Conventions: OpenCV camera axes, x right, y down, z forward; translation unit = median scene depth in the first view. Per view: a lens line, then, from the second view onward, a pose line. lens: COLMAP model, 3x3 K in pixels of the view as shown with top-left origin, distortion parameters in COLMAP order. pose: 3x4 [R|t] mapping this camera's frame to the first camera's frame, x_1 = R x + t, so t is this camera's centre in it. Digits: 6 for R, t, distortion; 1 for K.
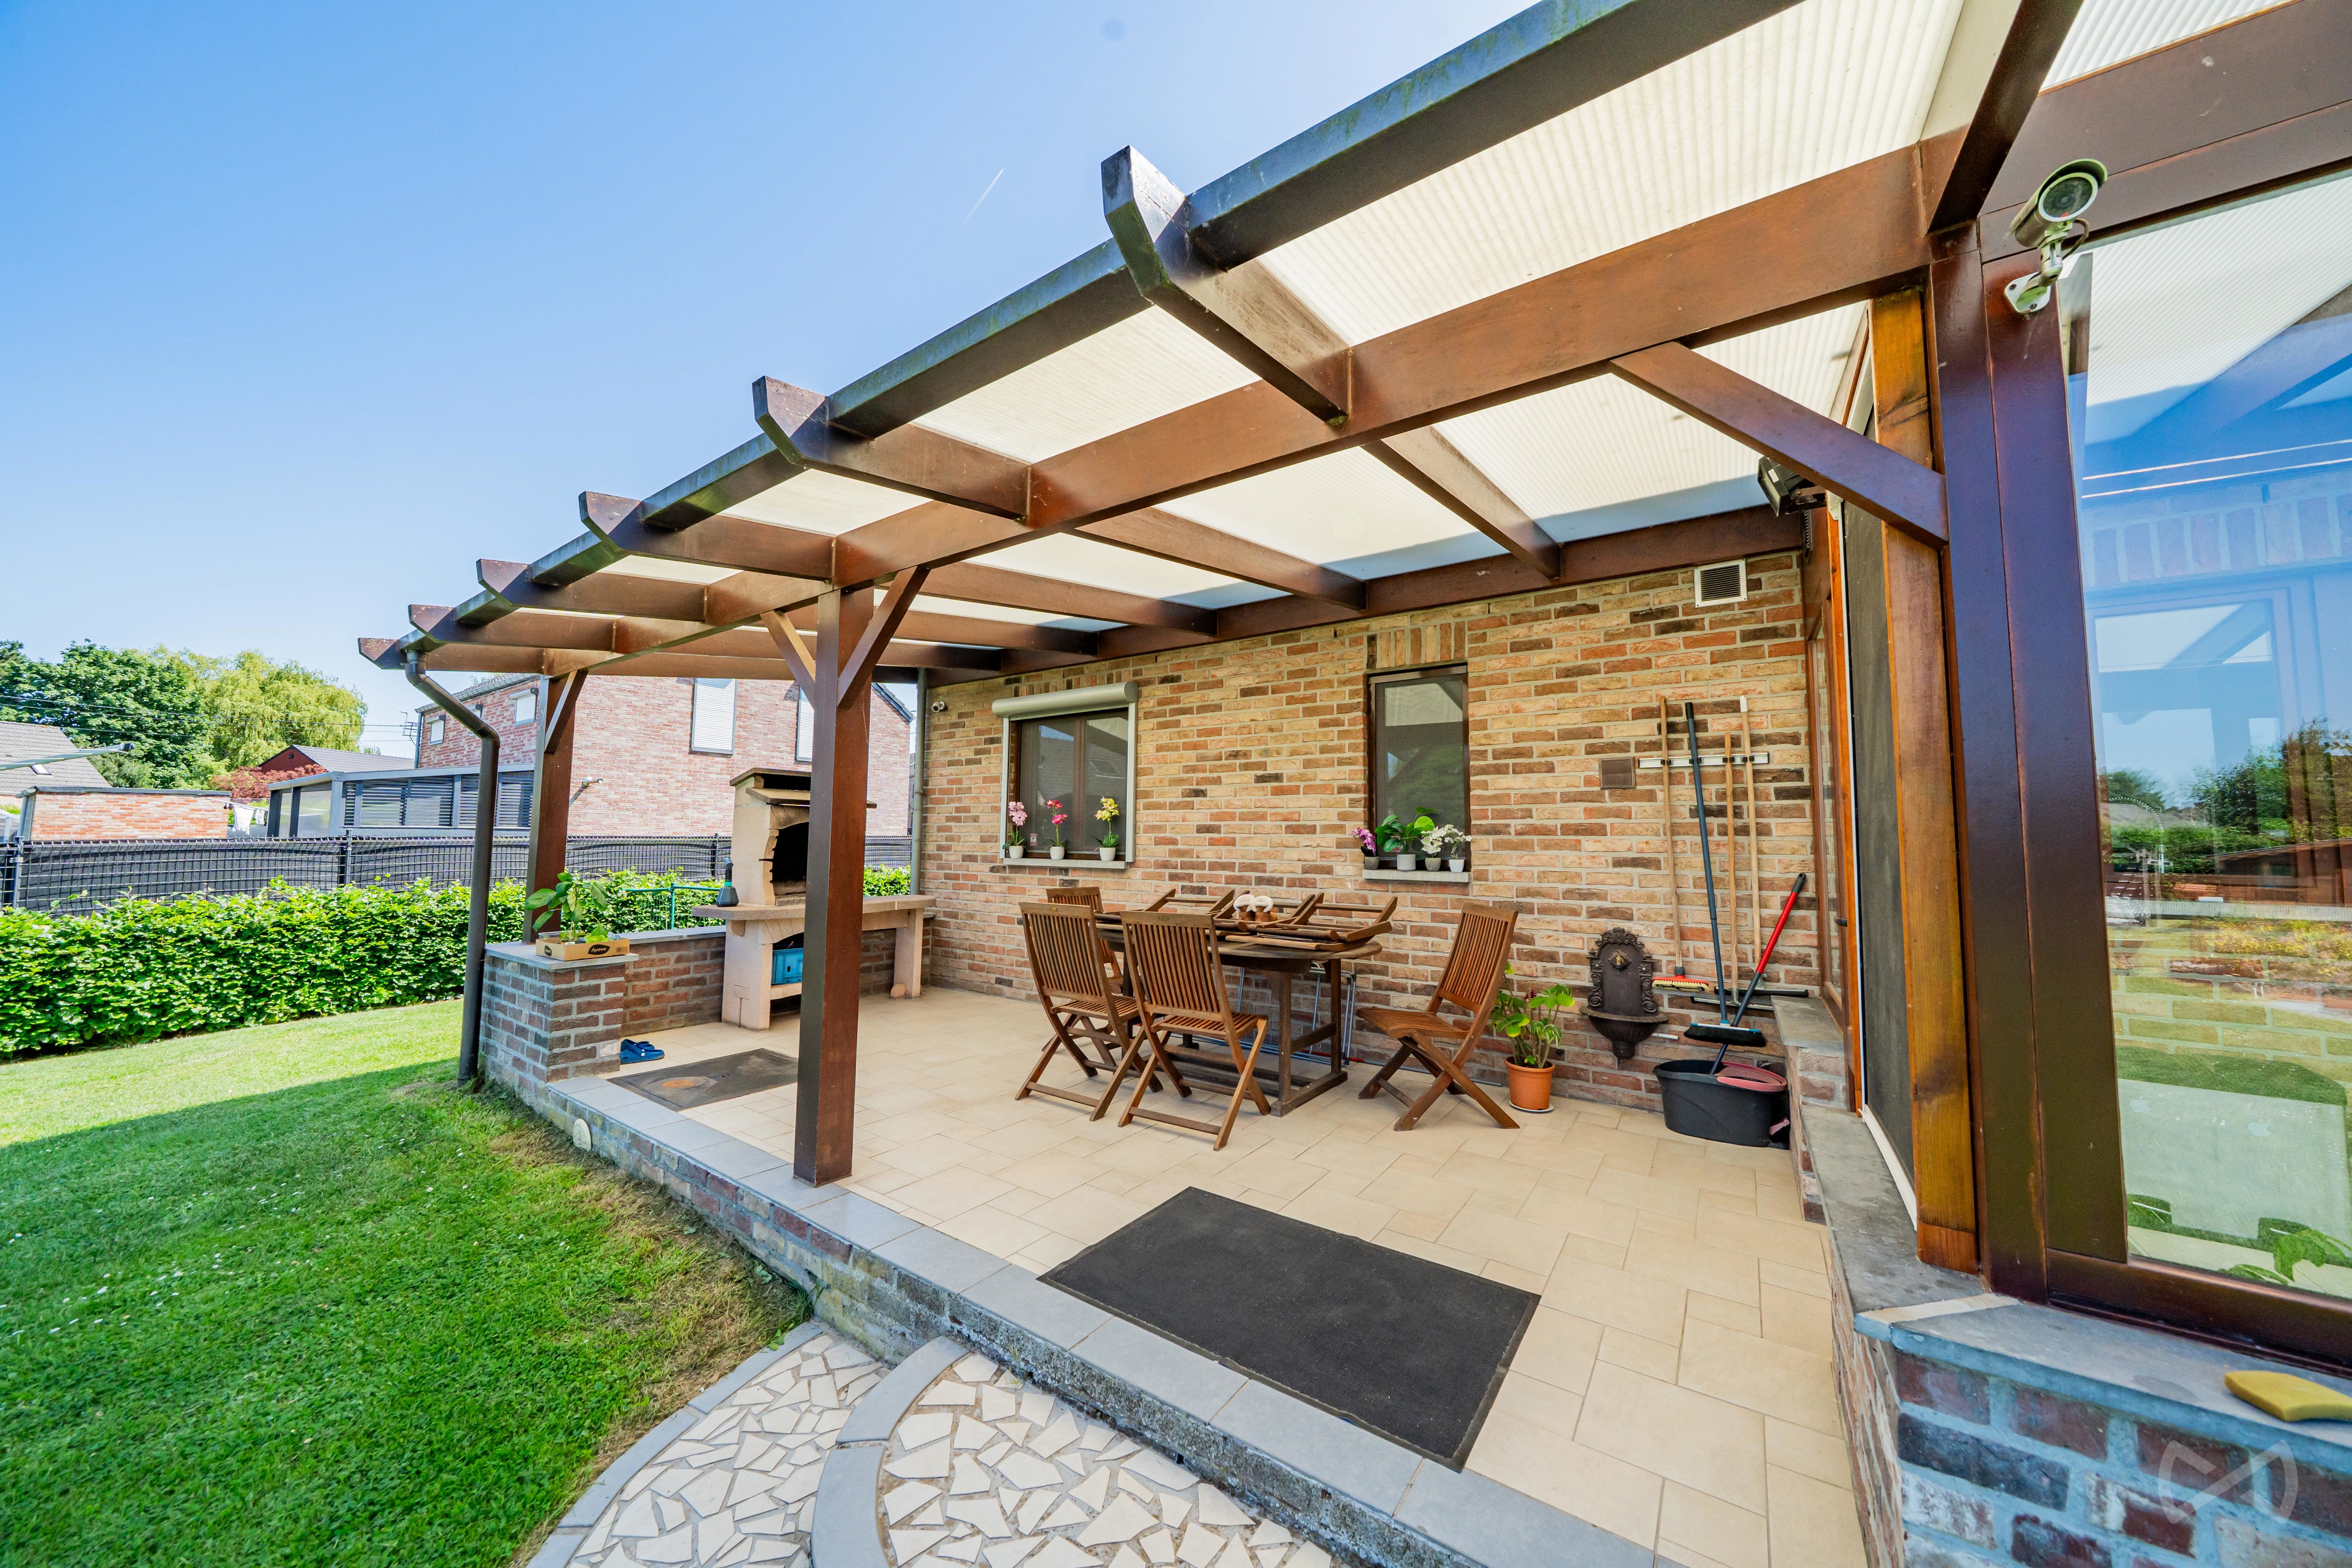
lens RADIAL K [[795.5, 0, 1176.0], [0, 795.5, 784.0], [0, 0, 1]] dist [-0.003490, -0.000139]
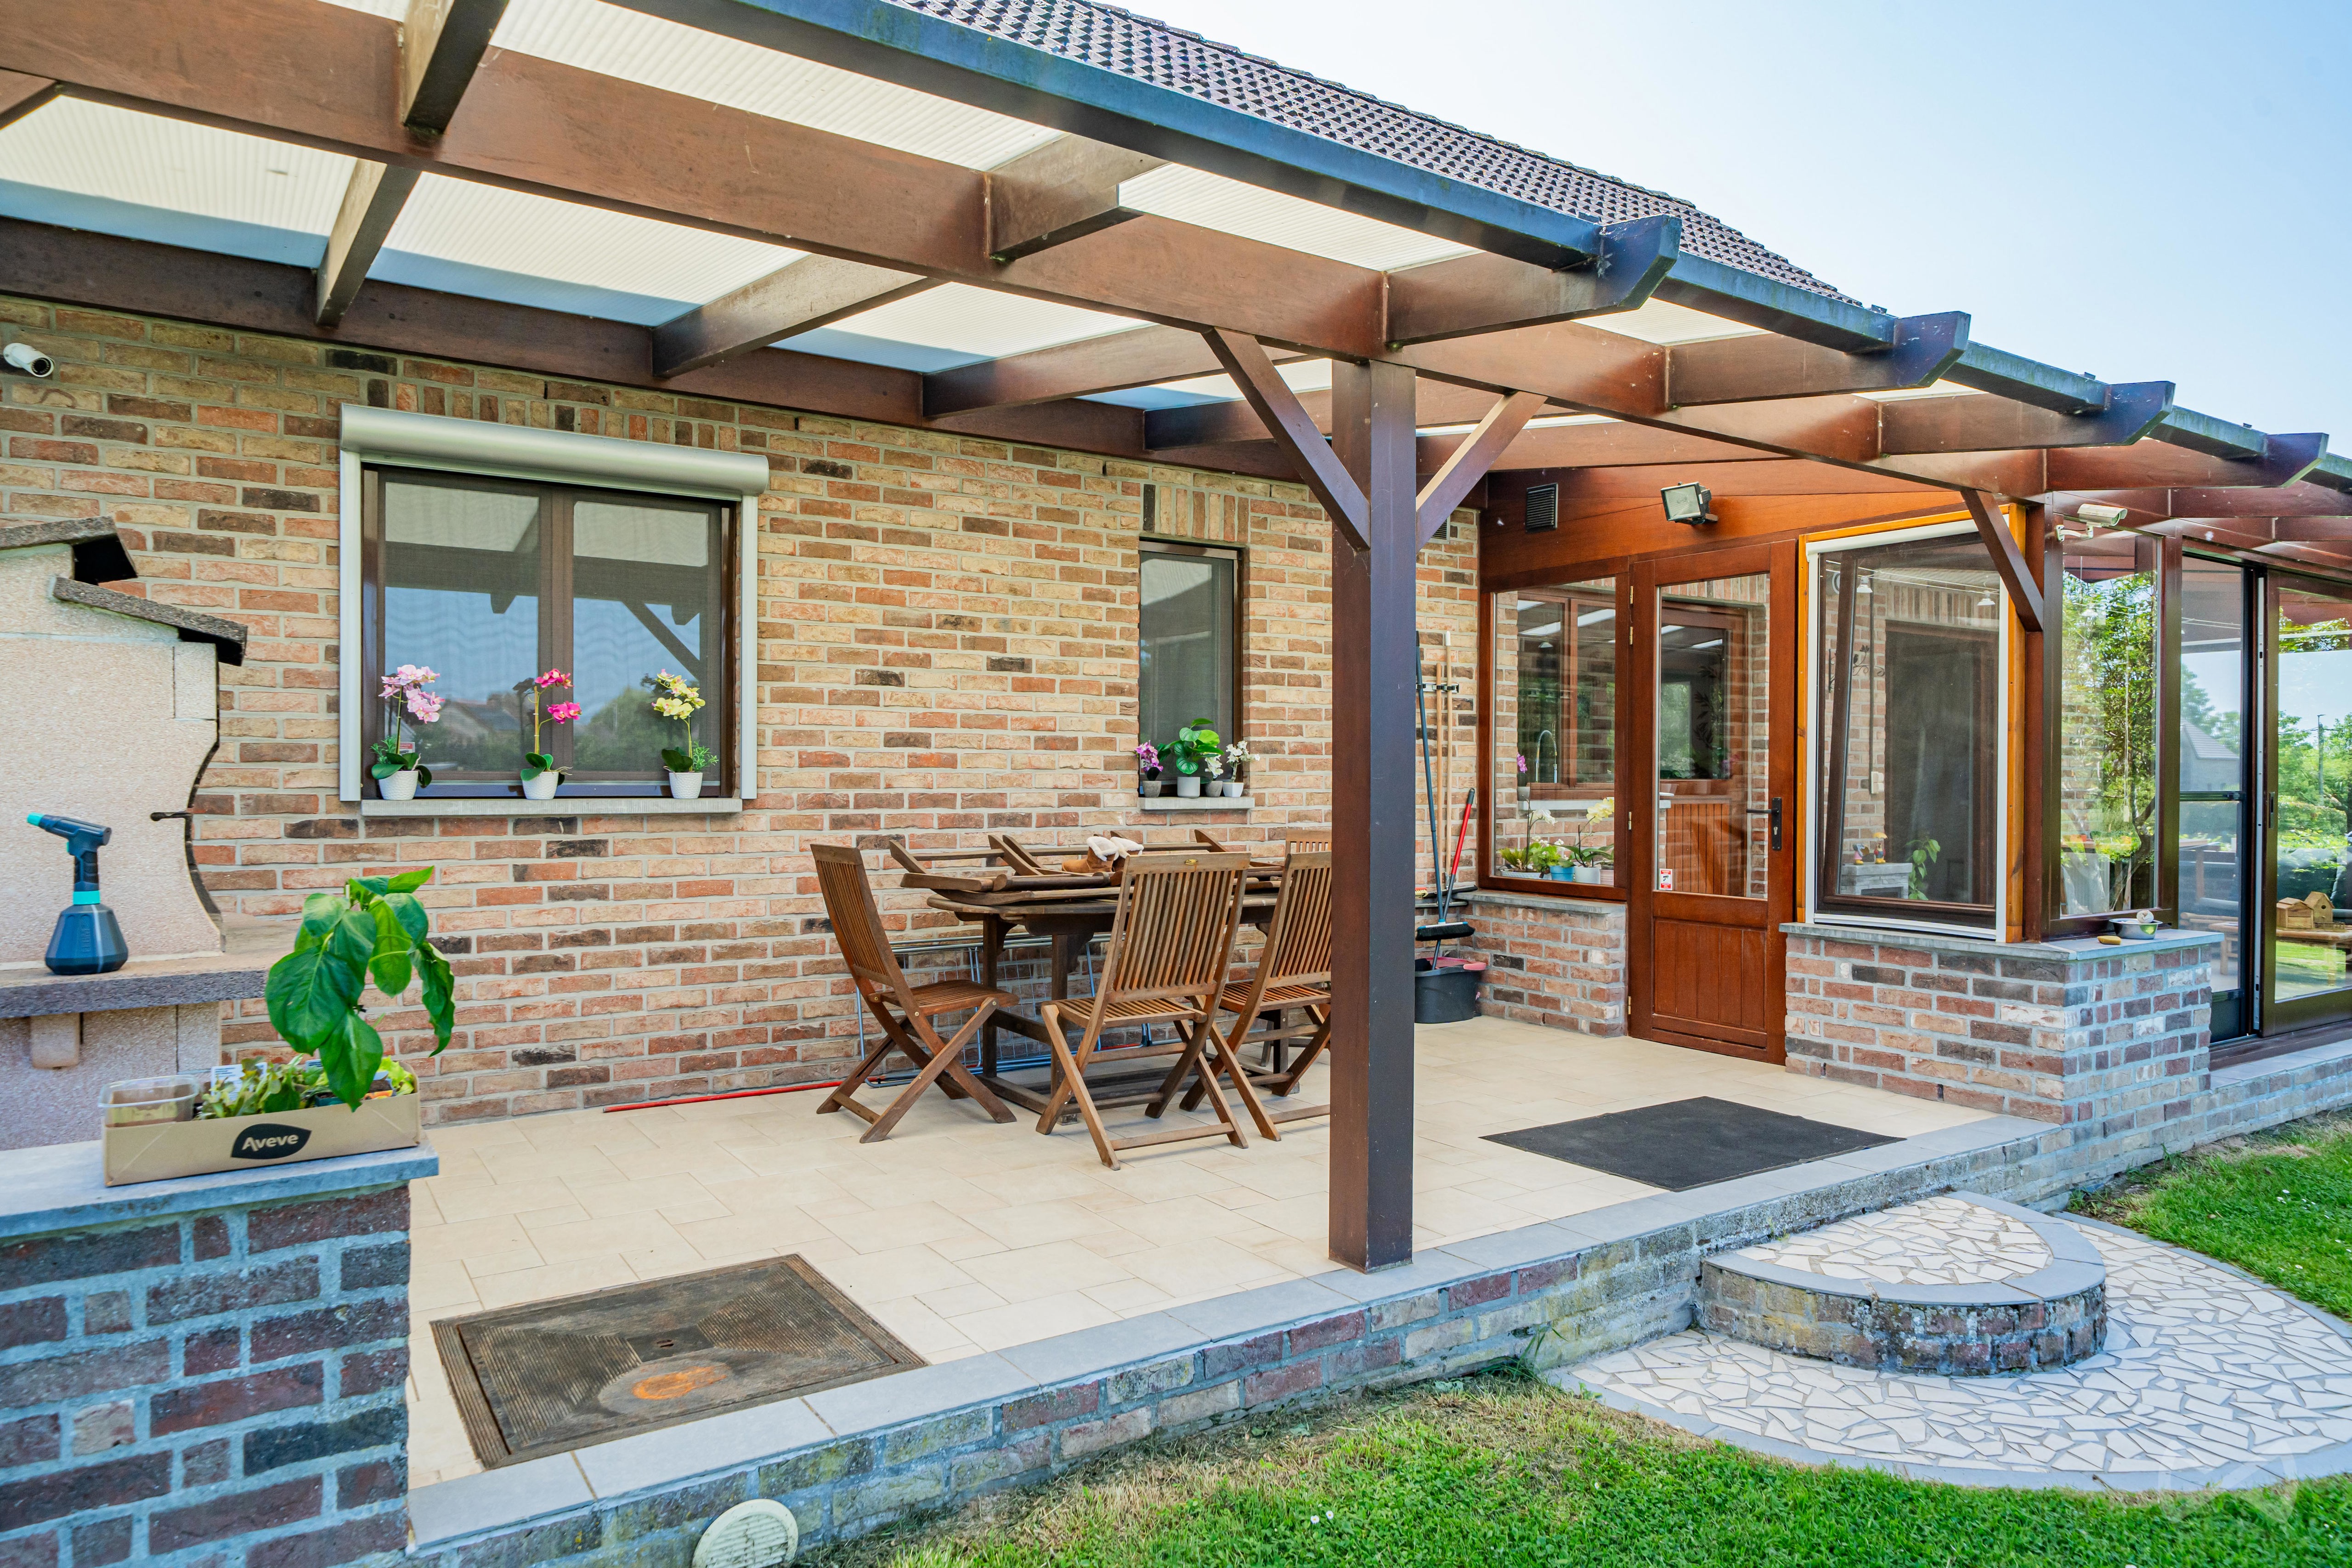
lens RADIAL K [[1432.9, 0, 1176.0], [0, 1432.9, 784.0], [0, 0, 1]] dist [0.001519, 0.000144]
pose [[0.372520, -0.012979, 0.927933, -0.961447], [-0.066427, 0.996964, 0.040612, 0.034623], [-0.925644, -0.076769, 0.370527, 0.438815]]
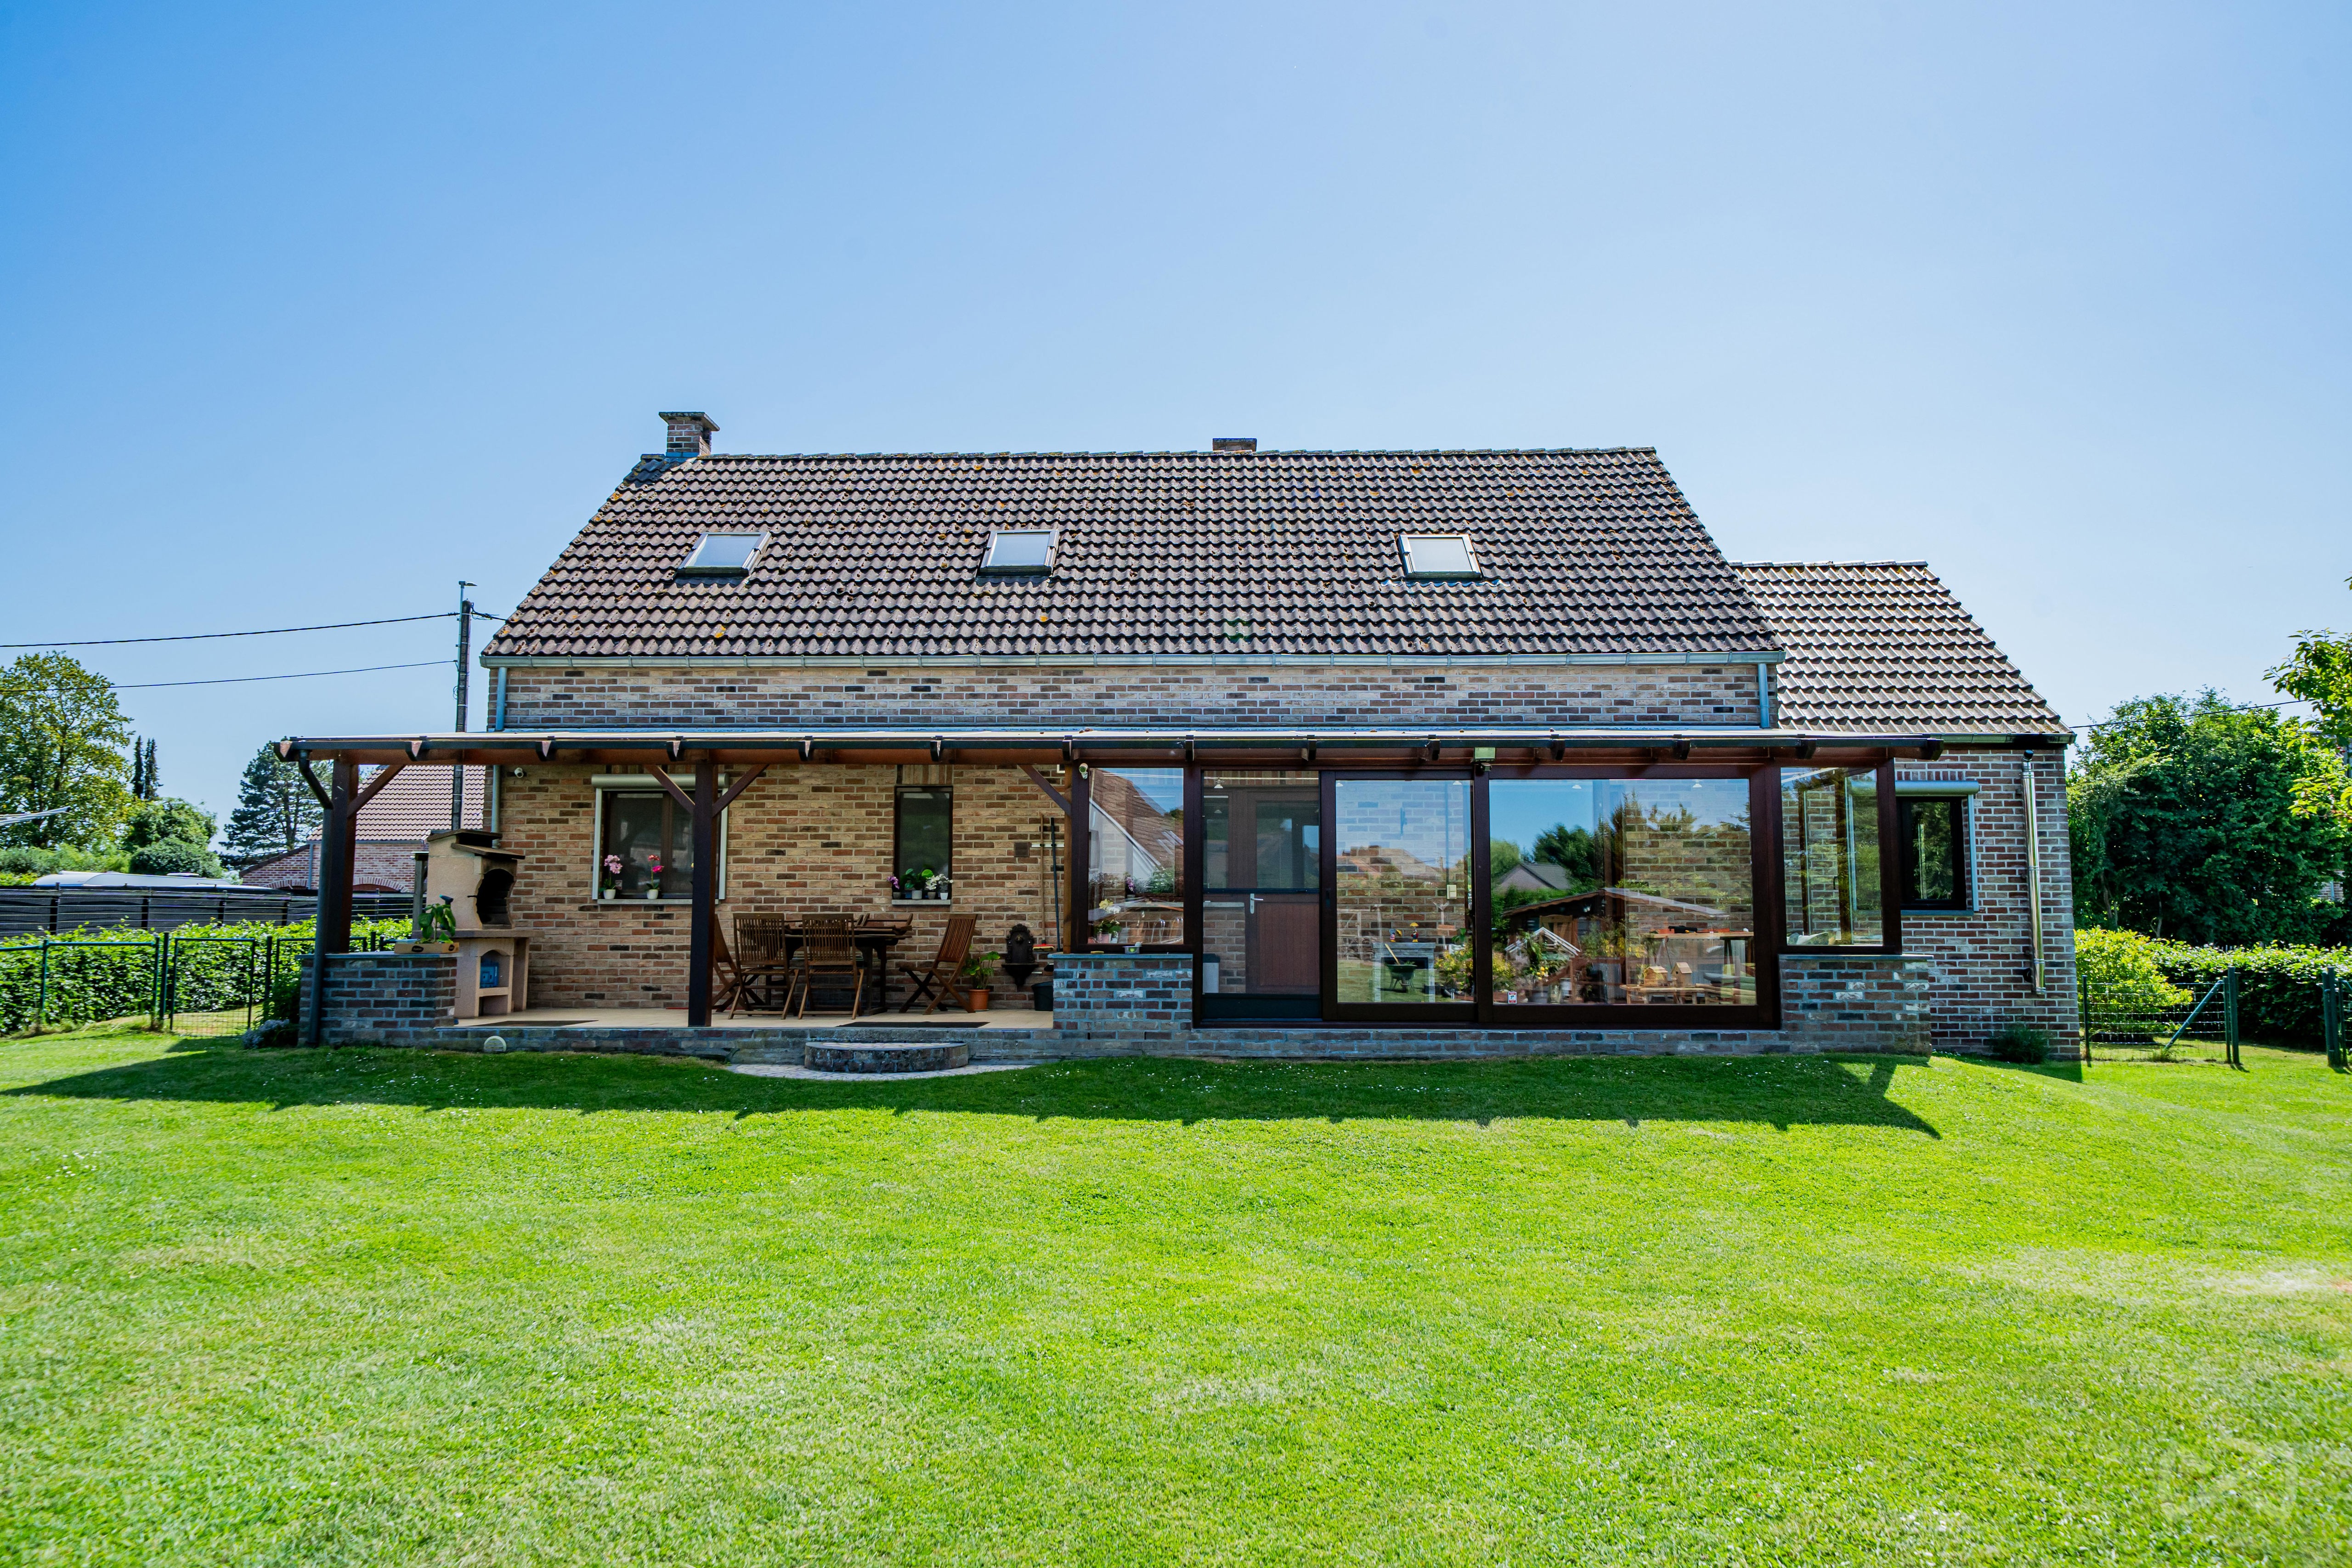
lens RADIAL K [[1485.5, 0, 1176.0], [0, 1485.5, 784.0], [0, 0, 1]] dist [0.007634, 0.001514]
pose [[0.829614, 0.042600, 0.556710, -1.011103], [-0.032016, 0.999074, -0.028740, -0.067621], [-0.557419, 0.006019, 0.830210, -1.936524]]
